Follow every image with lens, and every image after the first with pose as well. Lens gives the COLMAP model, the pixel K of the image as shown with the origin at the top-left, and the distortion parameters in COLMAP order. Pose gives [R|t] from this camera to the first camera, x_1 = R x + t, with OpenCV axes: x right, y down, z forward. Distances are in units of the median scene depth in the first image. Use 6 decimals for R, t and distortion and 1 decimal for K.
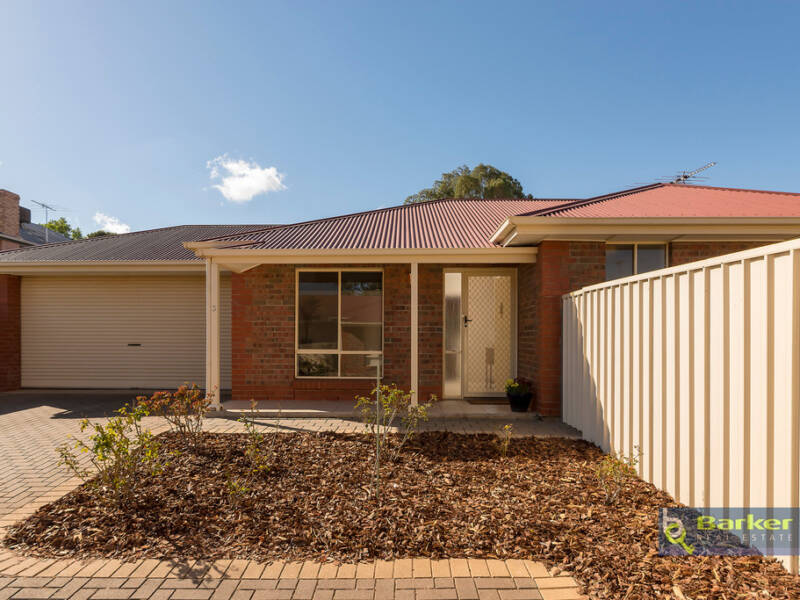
lens RADIAL K [[550.4, 0, 400.0], [0, 550.4, 300.0], [0, 0, 1]] dist [-0.003421, -0.002107]
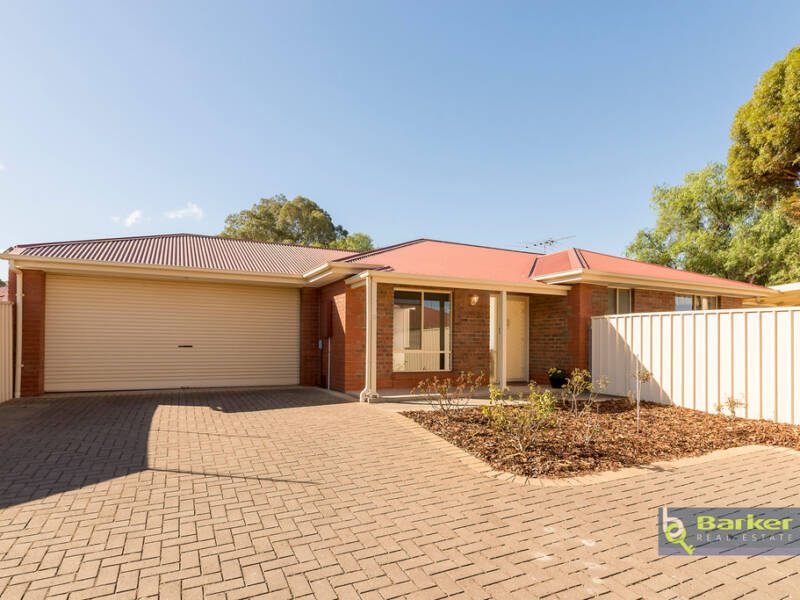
lens RADIAL K [[442.6, 0, 463.2], [0, 442.6, 296.9], [0, 0, 1]] dist [-0.000244, -0.009823]
pose [[0.875723, 0.054450, 0.479733, -0.557166], [-0.038725, 0.998340, -0.042623, 0.003127], [-0.481258, 0.018748, 0.876379, 0.001859]]
